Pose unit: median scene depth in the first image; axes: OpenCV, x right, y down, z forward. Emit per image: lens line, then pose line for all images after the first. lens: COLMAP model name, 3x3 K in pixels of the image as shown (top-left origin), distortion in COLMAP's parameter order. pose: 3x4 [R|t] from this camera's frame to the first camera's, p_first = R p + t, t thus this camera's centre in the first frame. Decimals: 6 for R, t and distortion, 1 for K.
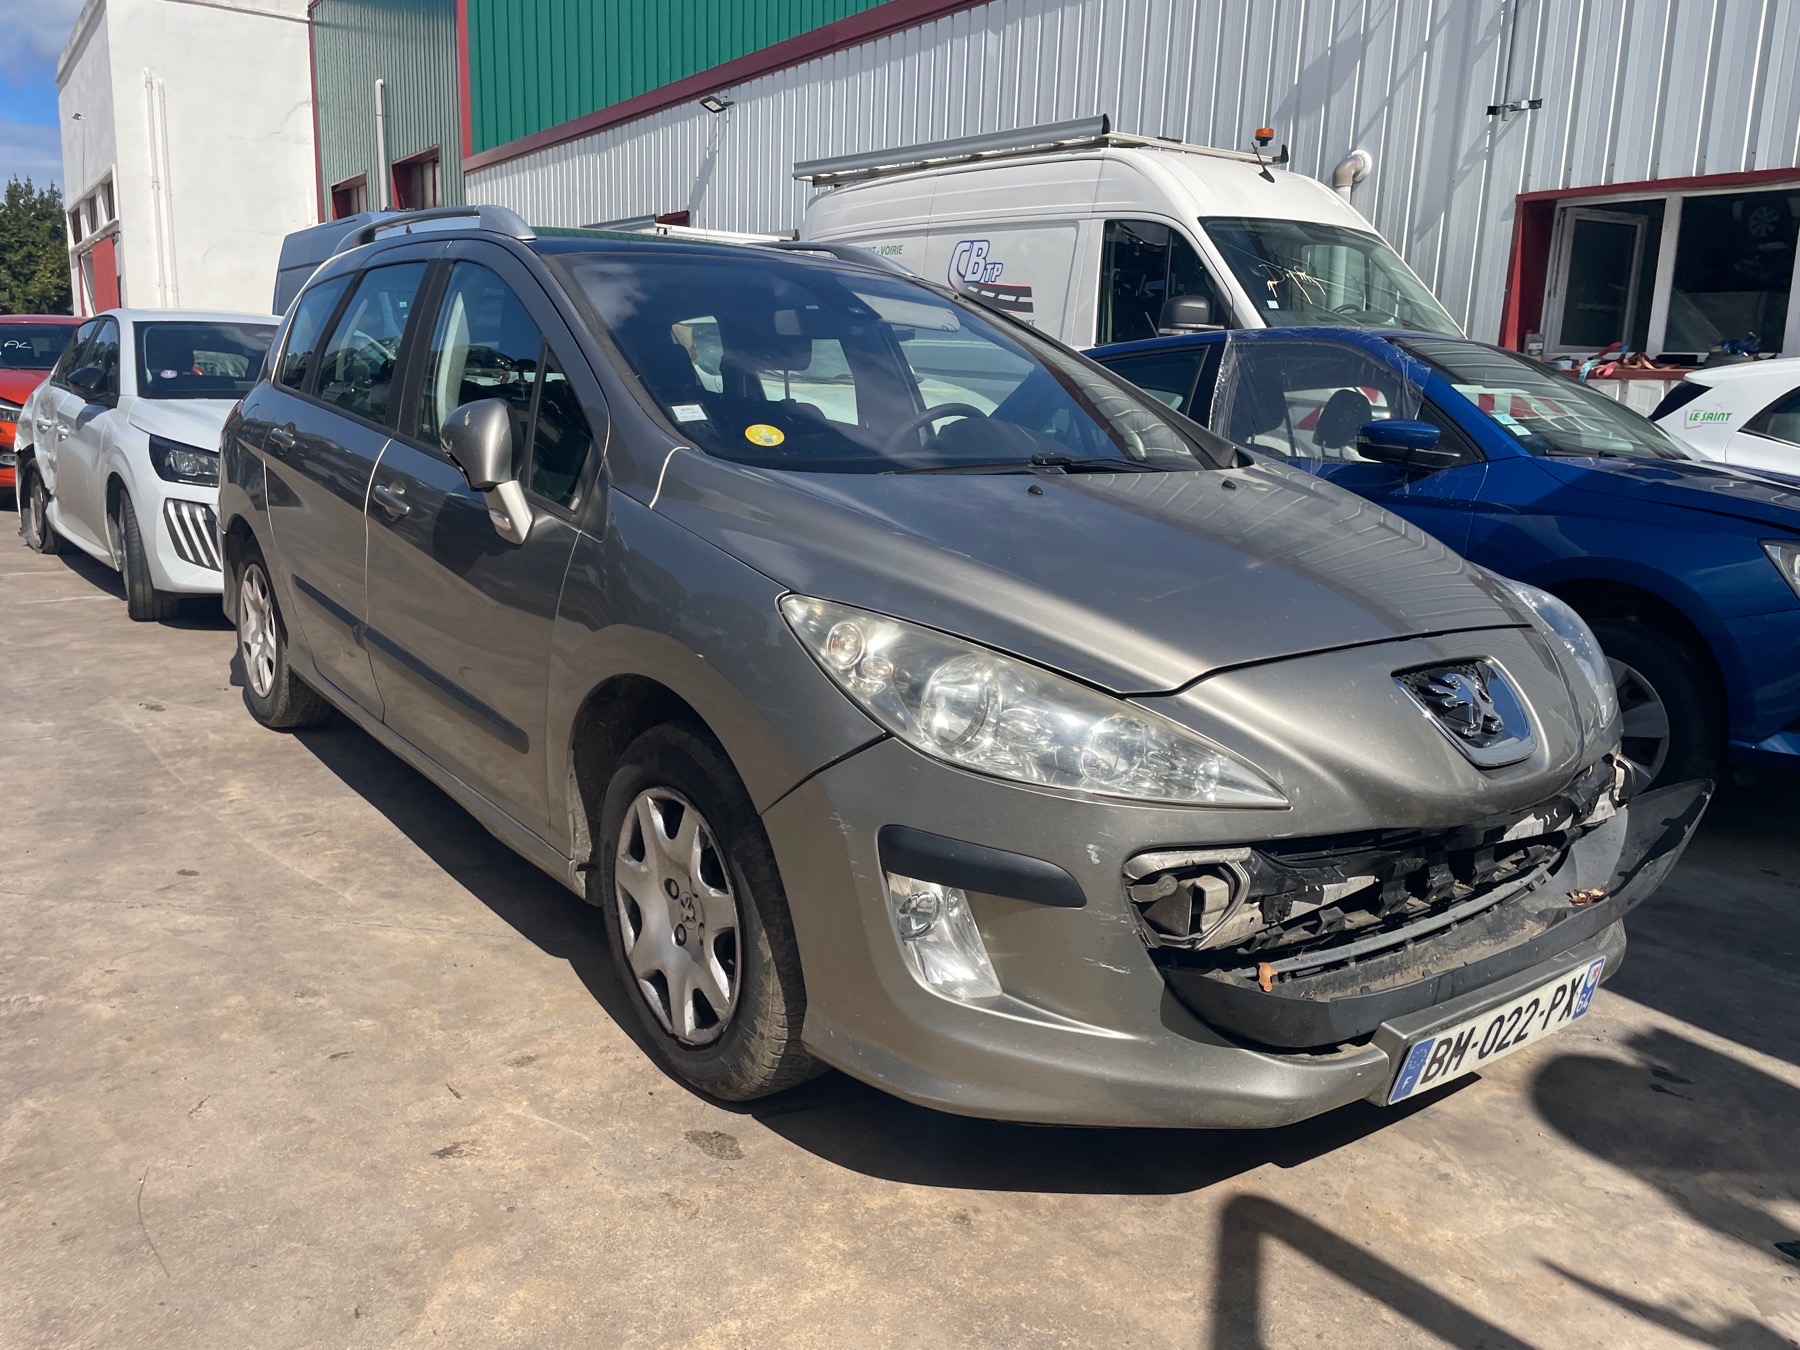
lens RADIAL K [[1374.2, 0, 910.6], [0, 1374.2, 681.5], [0, 0, 1]] dist [0.077192, -0.105632]
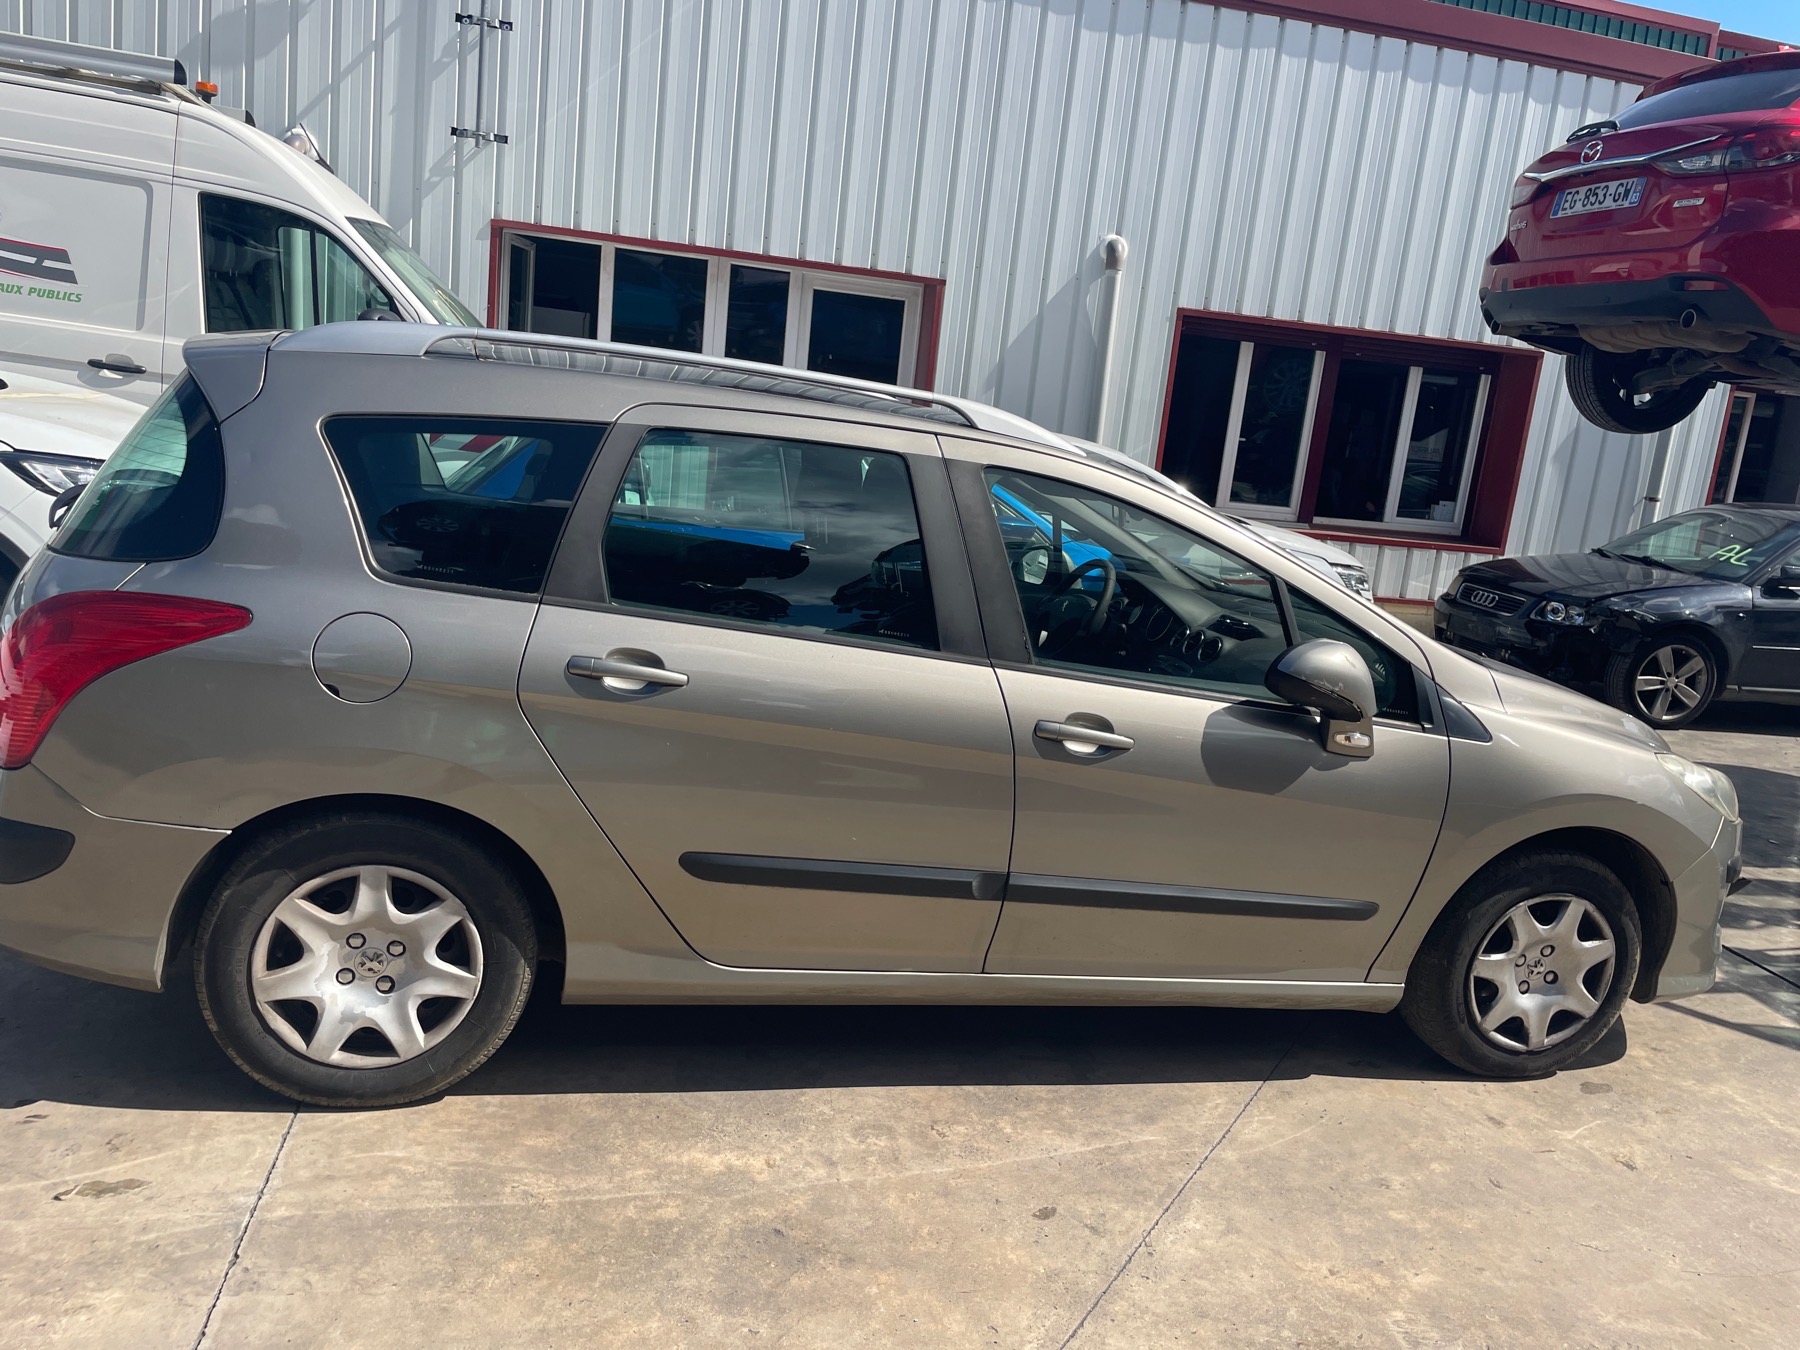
lens RADIAL K [[1371.1, 0, 897.1], [0, 1371.1, 661.4], [0, 0, 1]] dist [0.083084, -0.112496]
pose [[0.385894, -0.166504, 0.907393, -1.173828], [0.098609, 0.985388, 0.138880, -0.299467], [-0.917258, 0.035885, 0.396674, 0.677456]]
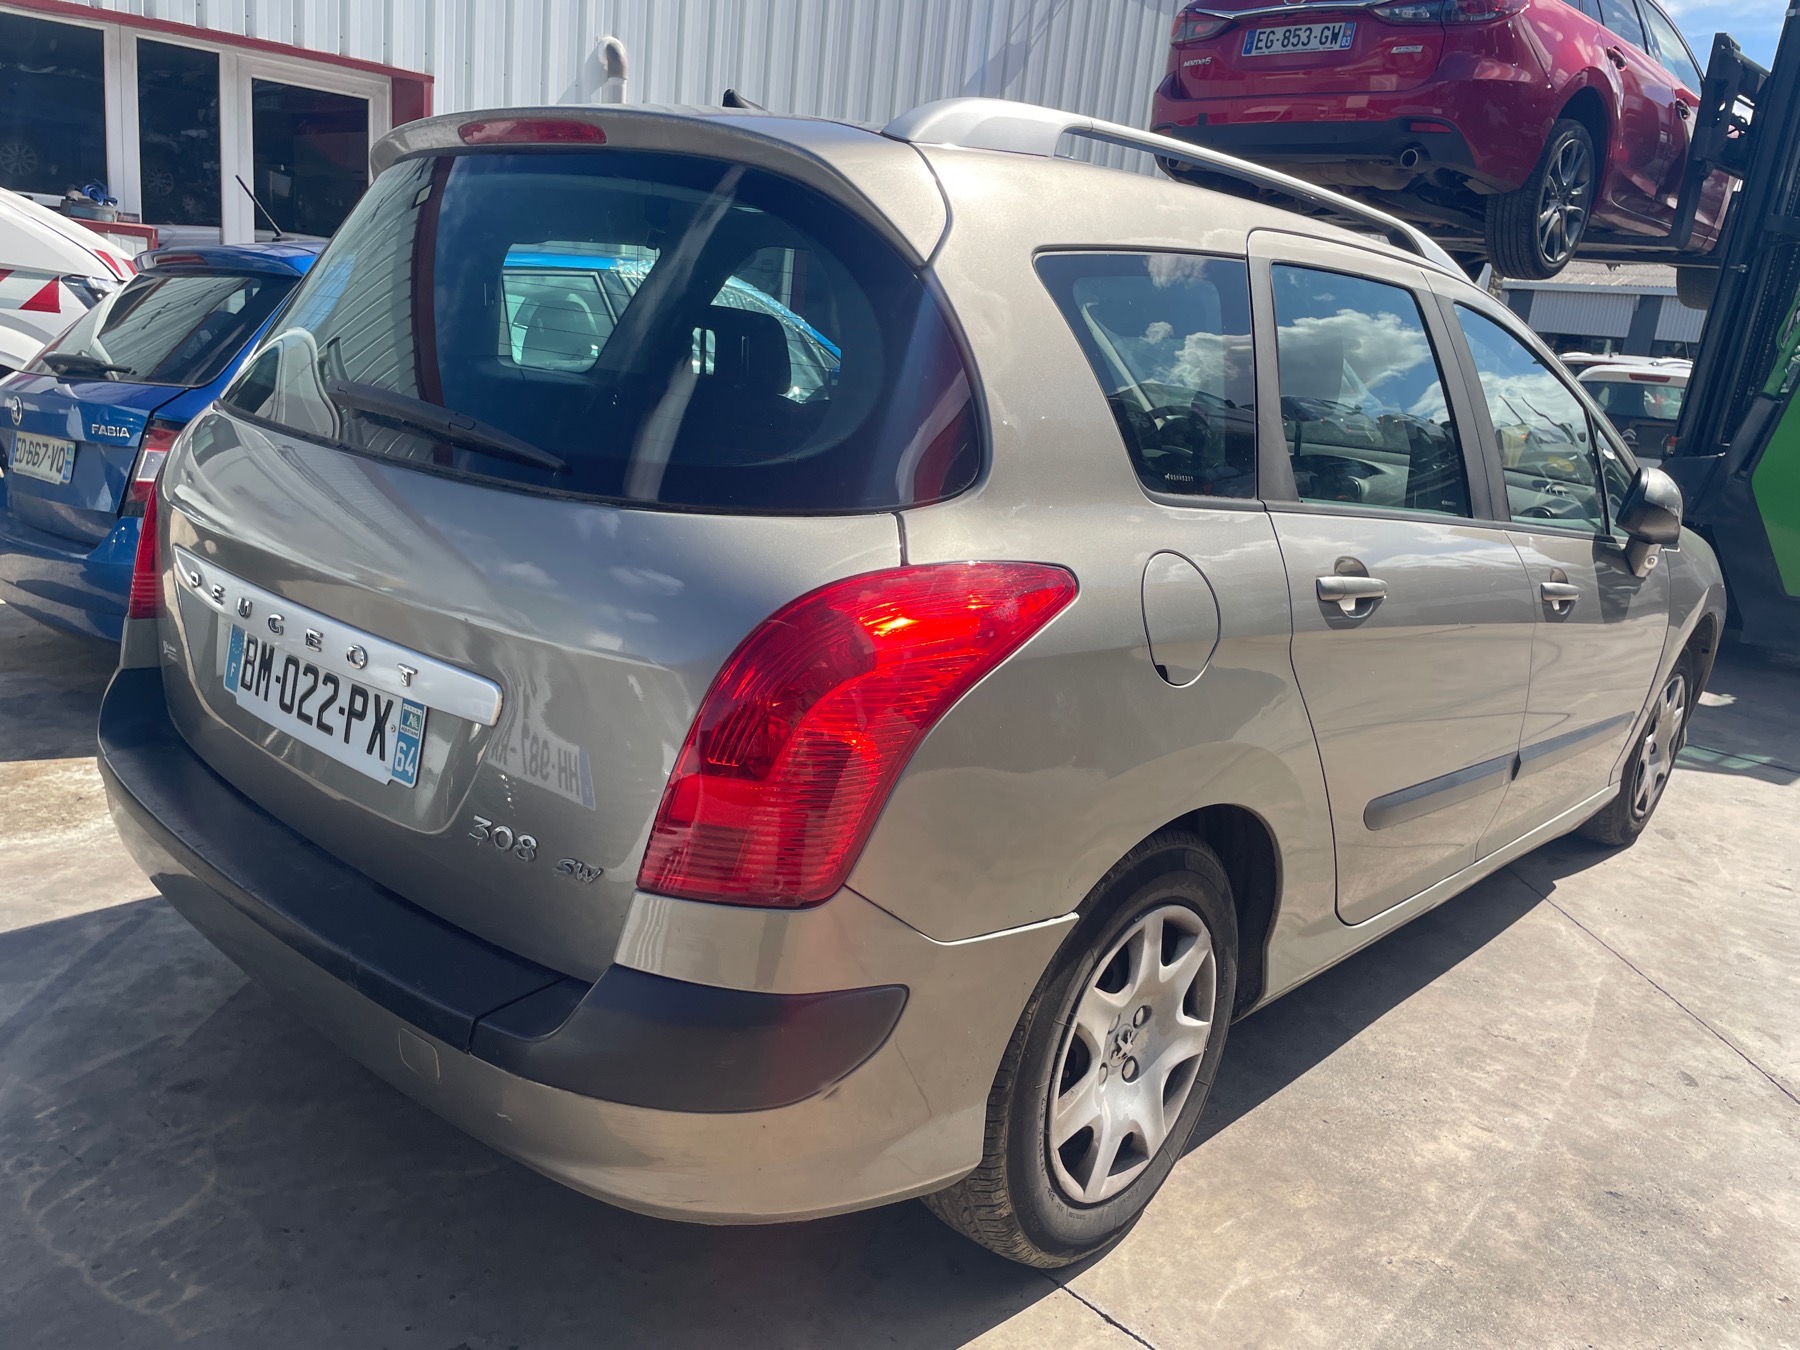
lens RADIAL K [[1371.1, 0, 897.1], [0, 1371.1, 661.4], [0, 0, 1]] dist [0.083084, -0.112496]
pose [[-0.189055, -0.284149, 0.939956, -1.057460], [0.103030, 0.946195, 0.306757, -0.375963], [-0.976546, 0.154838, -0.149607, 1.433076]]
